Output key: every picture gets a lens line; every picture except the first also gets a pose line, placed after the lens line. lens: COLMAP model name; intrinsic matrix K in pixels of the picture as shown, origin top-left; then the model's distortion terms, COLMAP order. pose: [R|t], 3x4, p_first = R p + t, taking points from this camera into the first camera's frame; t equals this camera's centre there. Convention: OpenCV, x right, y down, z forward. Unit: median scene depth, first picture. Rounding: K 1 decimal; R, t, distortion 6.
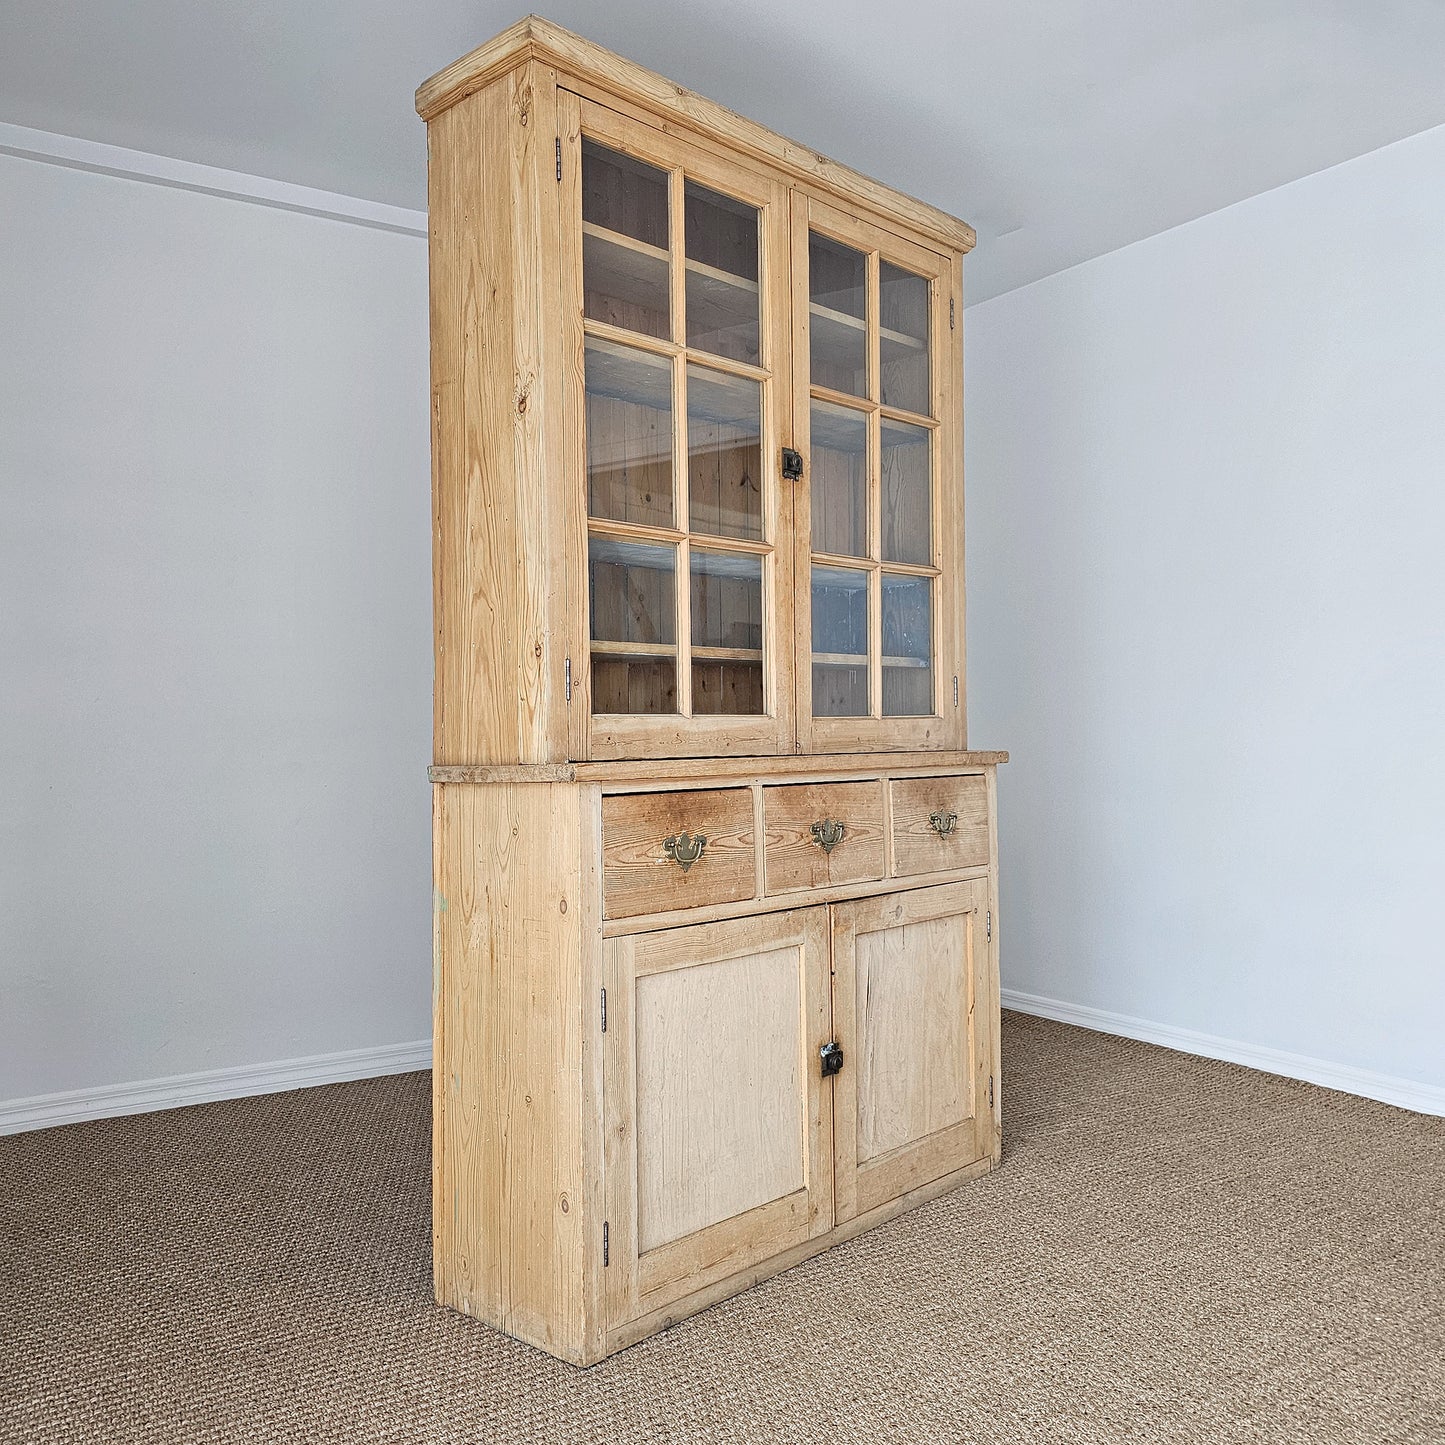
lens RADIAL K [[1331.3, 0, 724.7], [0, 1331.3, 699.6], [0, 0, 1]] dist [0.040063, -0.013601]
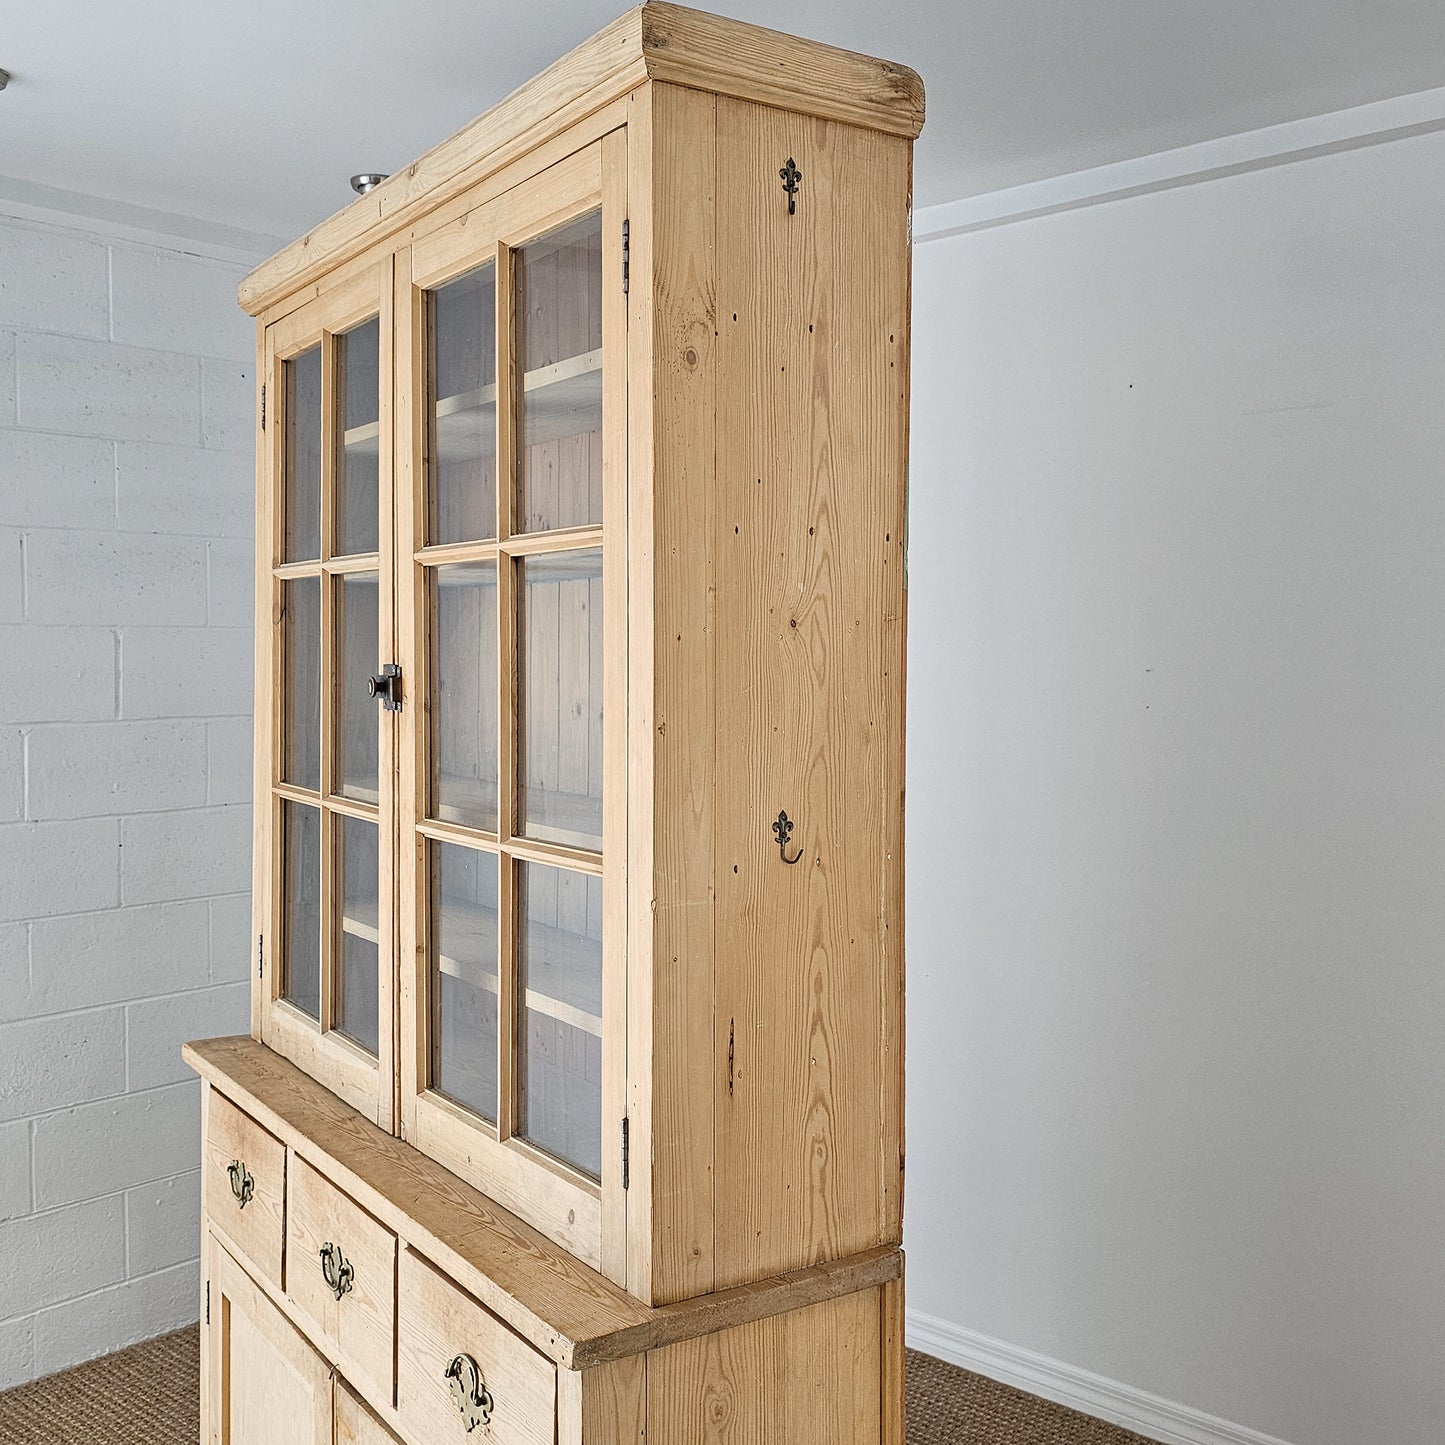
lens RADIAL K [[1547.8, 0, 721.8], [0, 1547.8, 708.4], [0, 0, 1]] dist [0.079780, -0.118194]
pose [[-0.226029, 0.043536, -0.973147, 0.744953], [0.026591, 0.998904, 0.038512, -0.191852], [0.973758, -0.017172, -0.226939, 1.319849]]
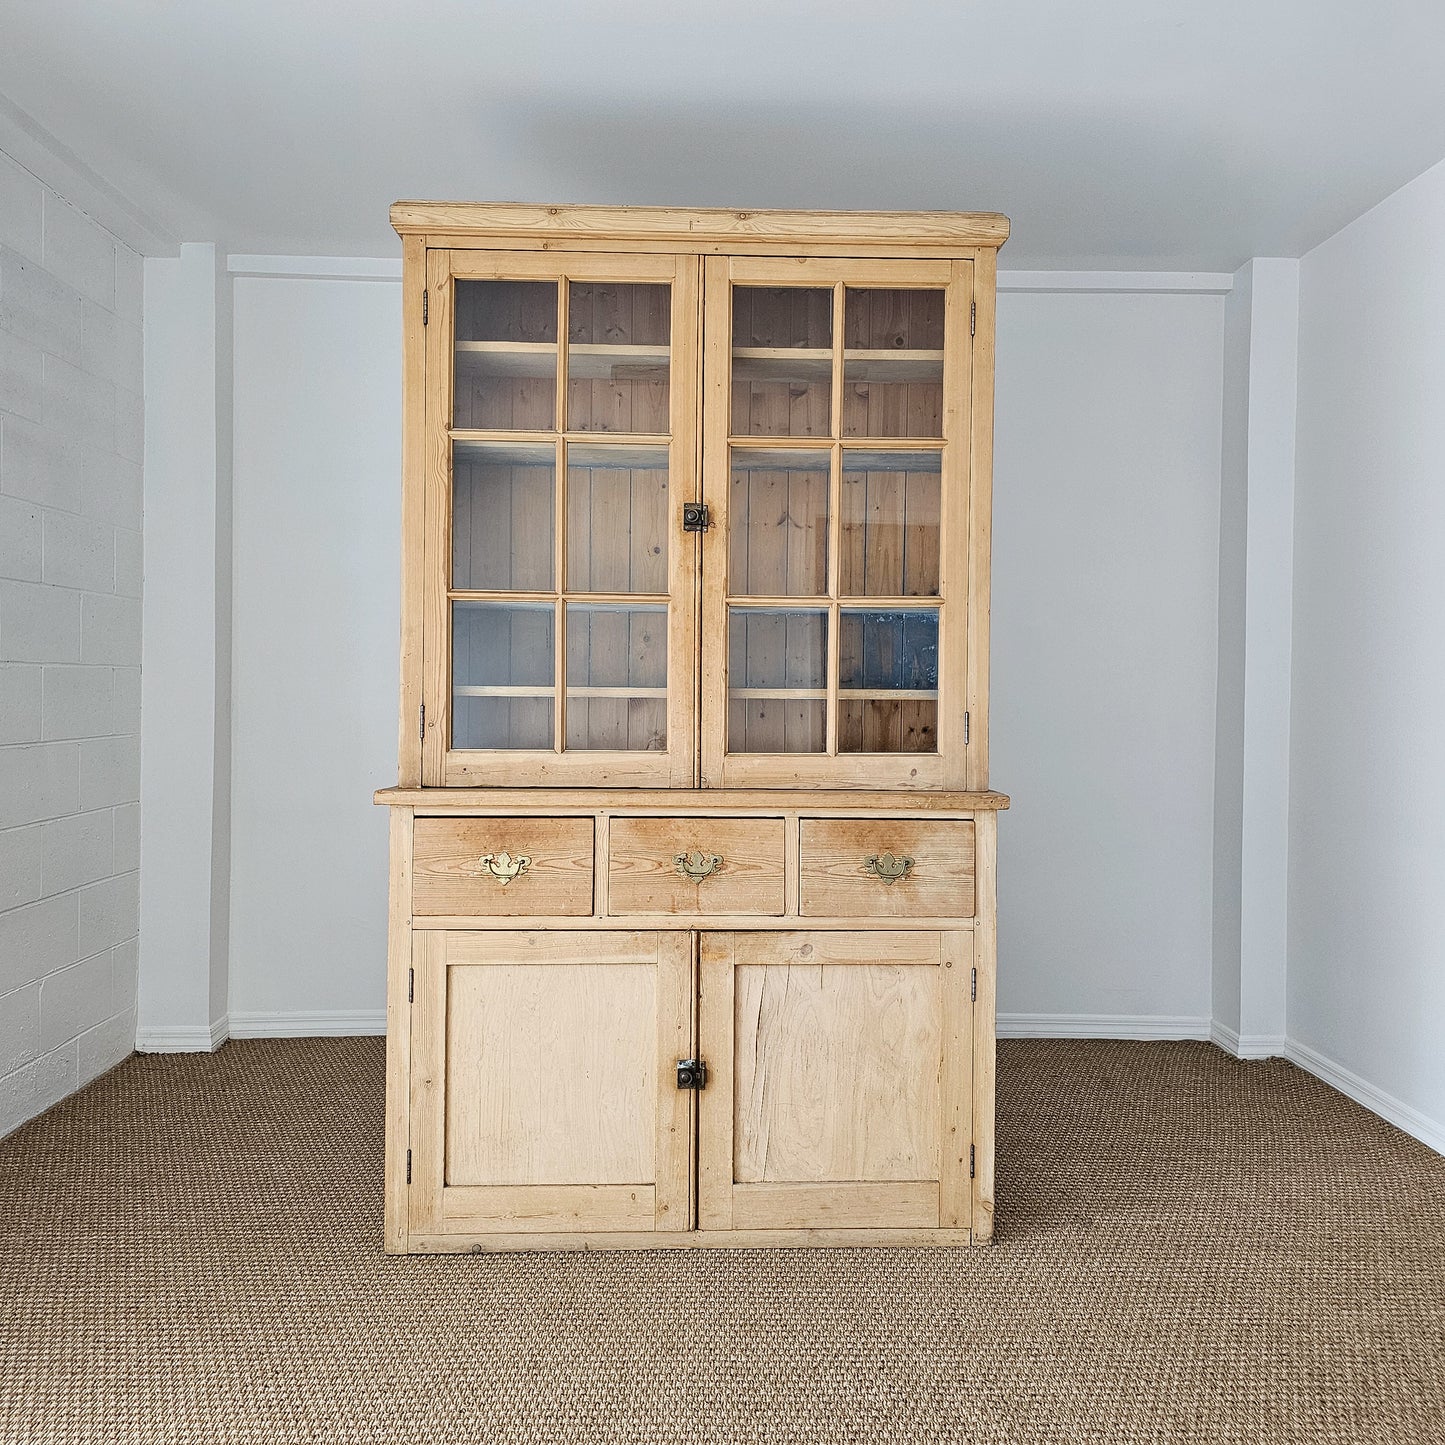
lens RADIAL K [[1331.3, 0, 724.7], [0, 1331.3, 699.6], [0, 0, 1]] dist [0.040063, -0.013601]
pose [[0.708706, 0.022776, -0.705136, 0.816491], [-0.000642, 0.999499, 0.031638, -0.063858], [0.705504, -0.021969, 0.708365, 0.254151]]
